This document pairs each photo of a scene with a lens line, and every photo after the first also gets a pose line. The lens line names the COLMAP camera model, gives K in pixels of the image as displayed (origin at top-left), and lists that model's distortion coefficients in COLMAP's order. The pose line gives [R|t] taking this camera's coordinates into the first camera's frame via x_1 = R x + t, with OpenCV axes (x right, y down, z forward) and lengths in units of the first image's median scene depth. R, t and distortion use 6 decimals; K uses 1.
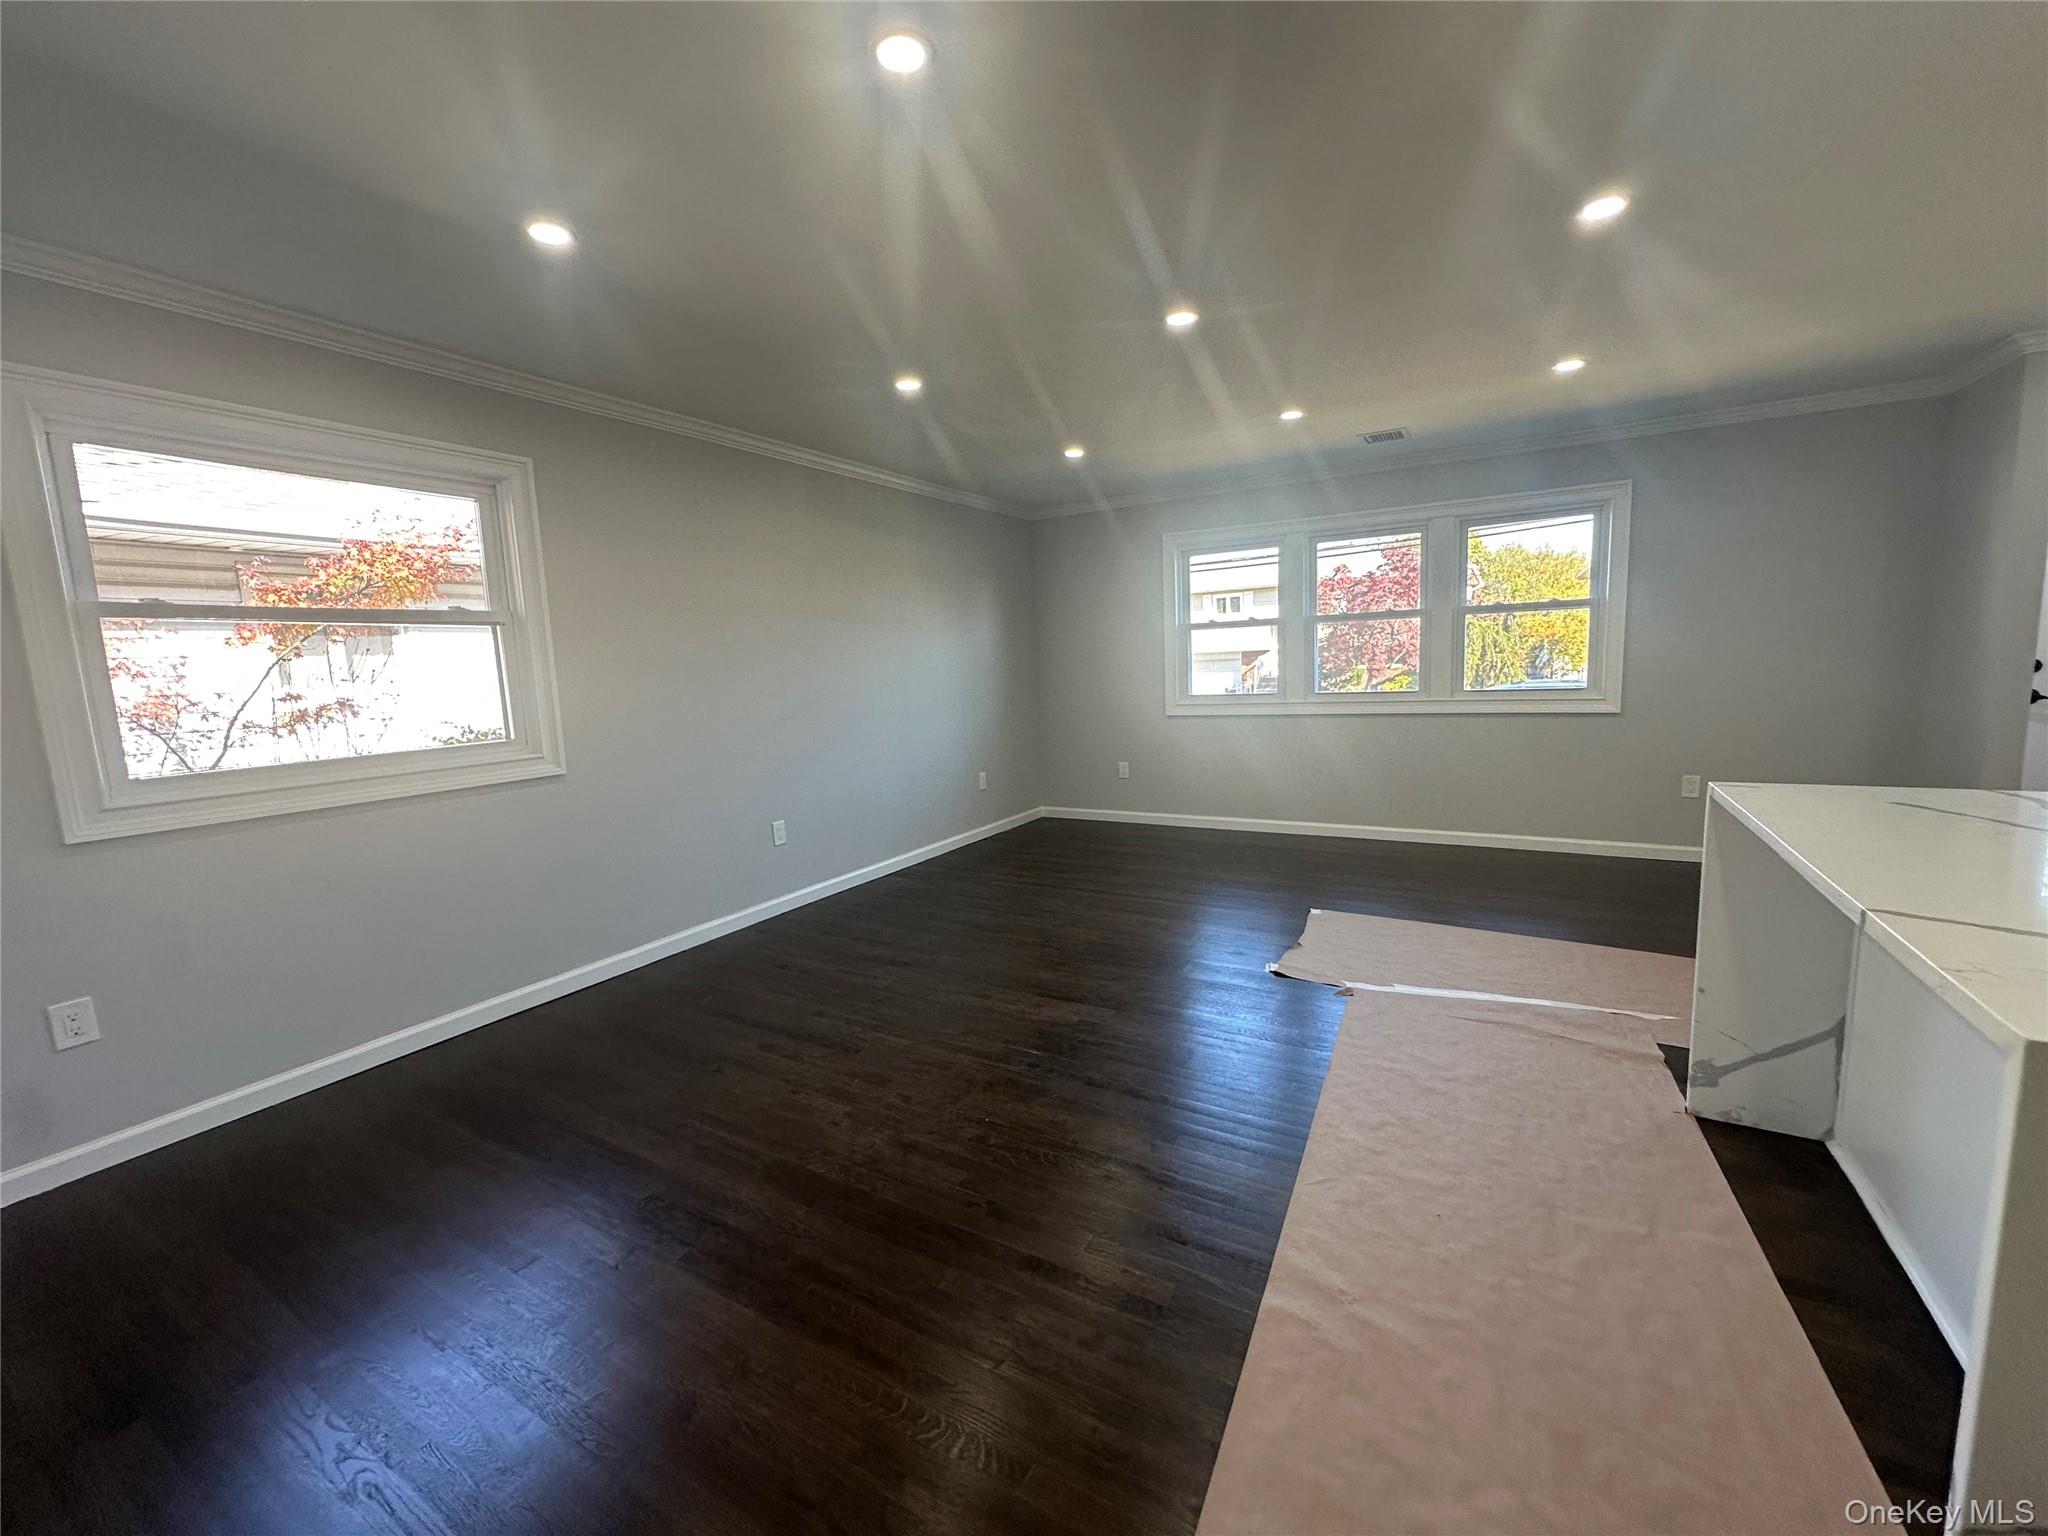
lens RADIAL K [[820.2, 0, 1028.3], [0, 820.2, 767.6], [0, 0, 1]] dist [-0.002543, -0.000191]
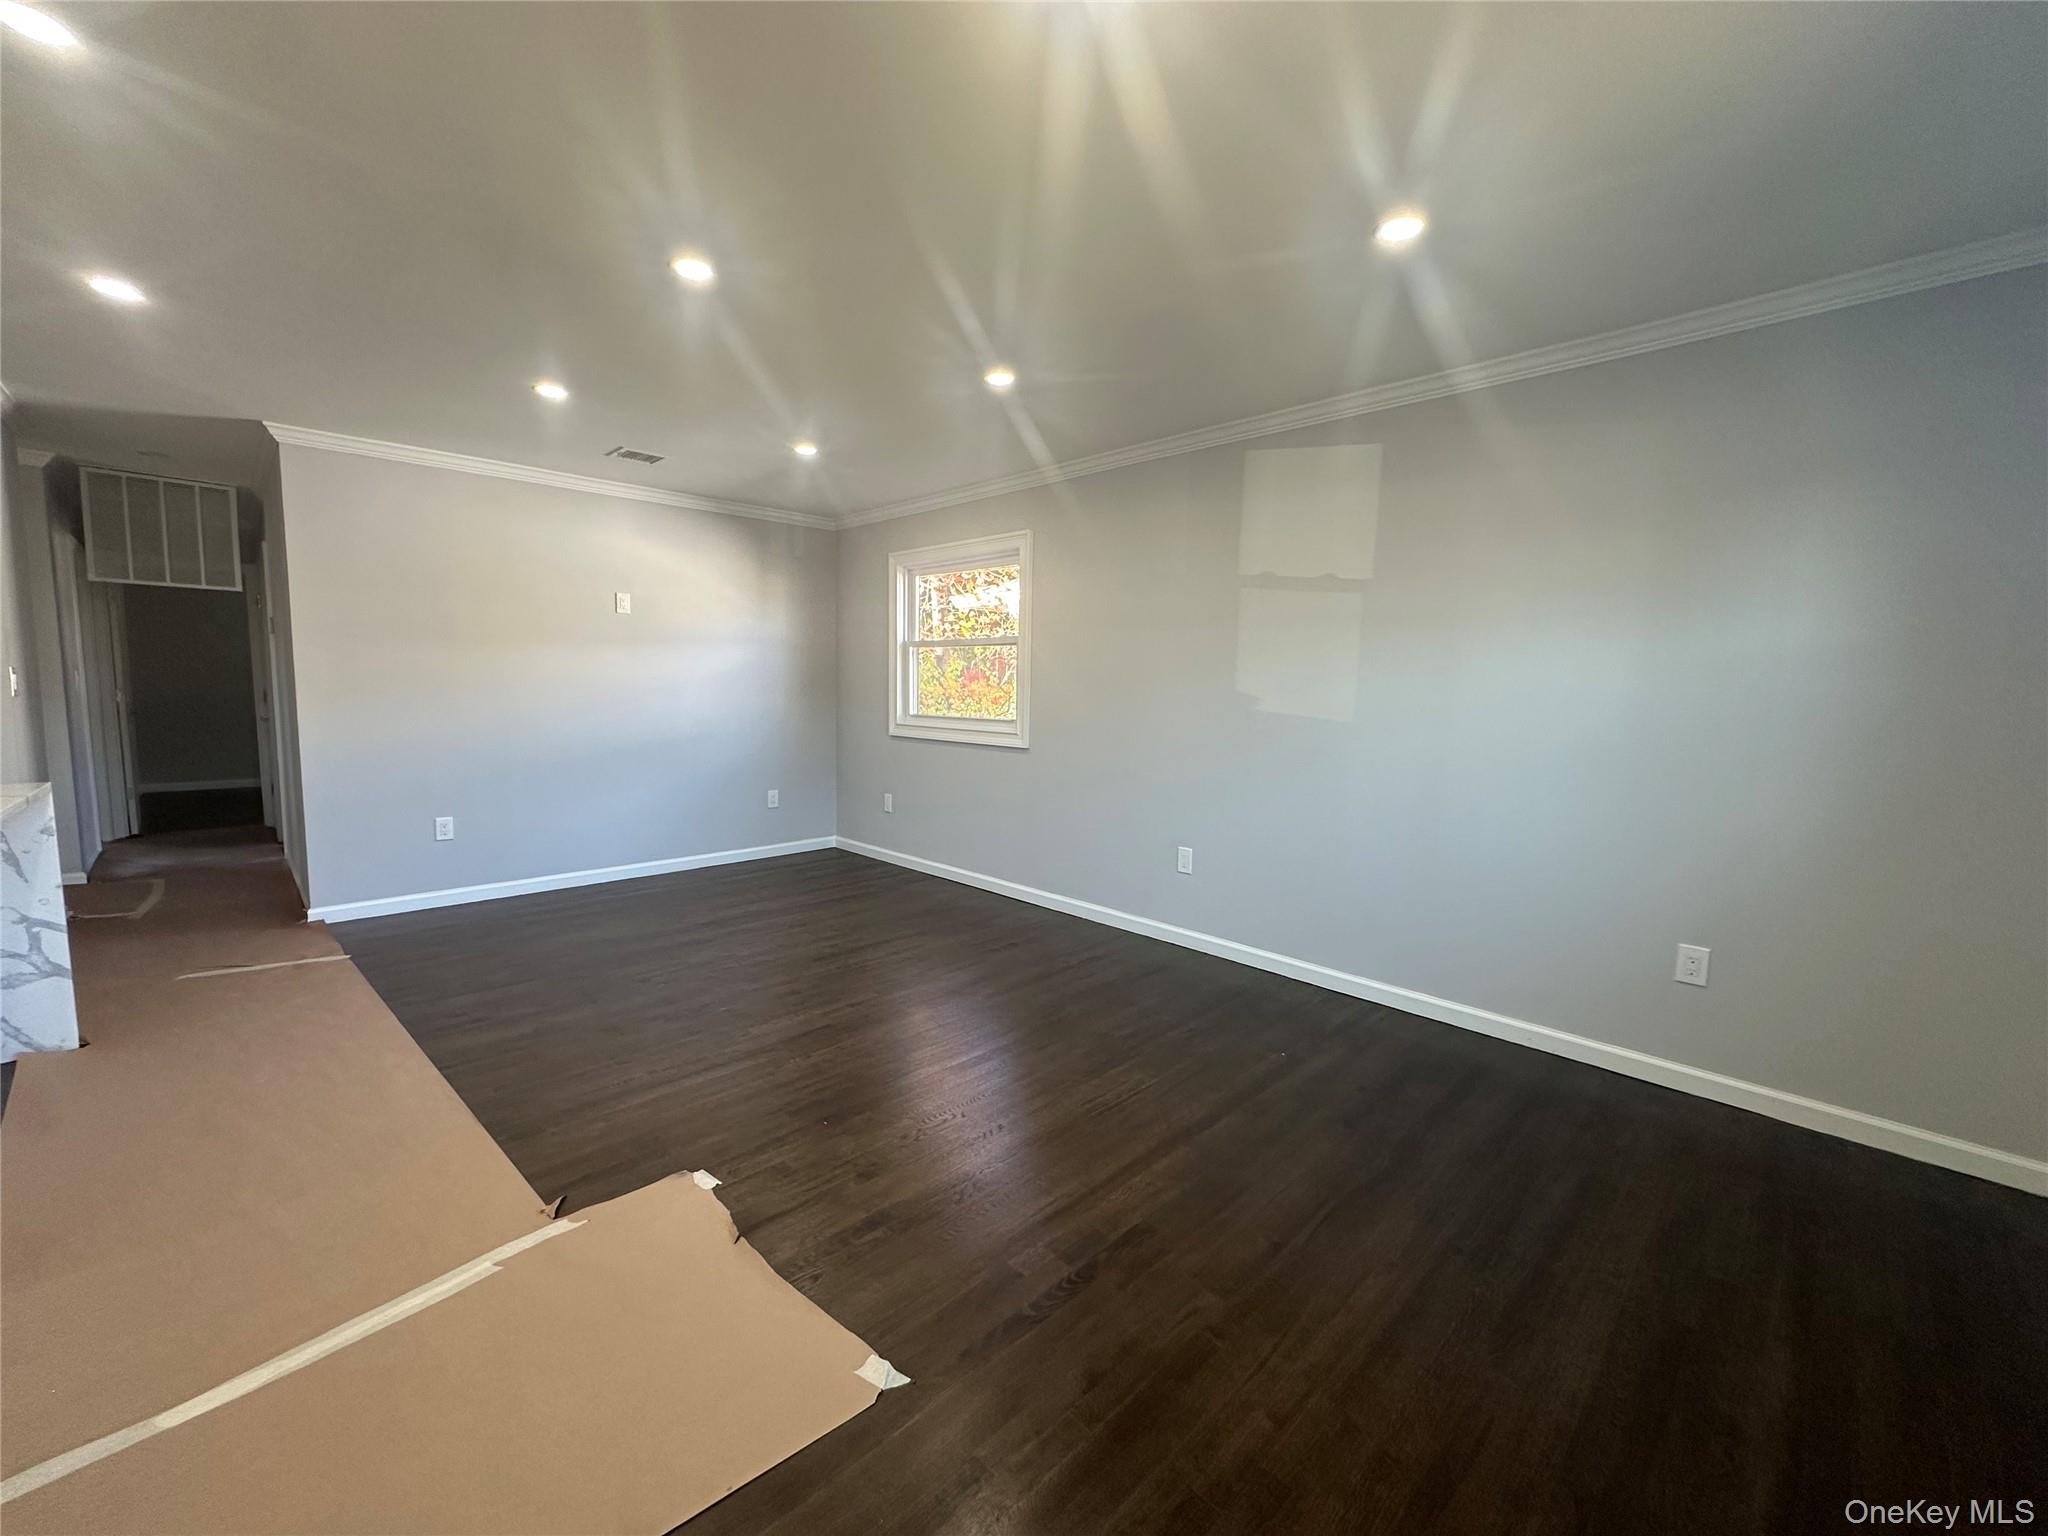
lens RADIAL K [[820.2, 0, 1028.3], [0, 820.2, 767.6], [0, 0, 1]] dist [-0.002543, -0.000191]
pose [[-0.268285, 0.134505, -0.953903, 0.767536], [-0.129366, 0.976205, 0.174034, -0.201227], [0.954614, 0.170094, -0.244501, 1.305221]]
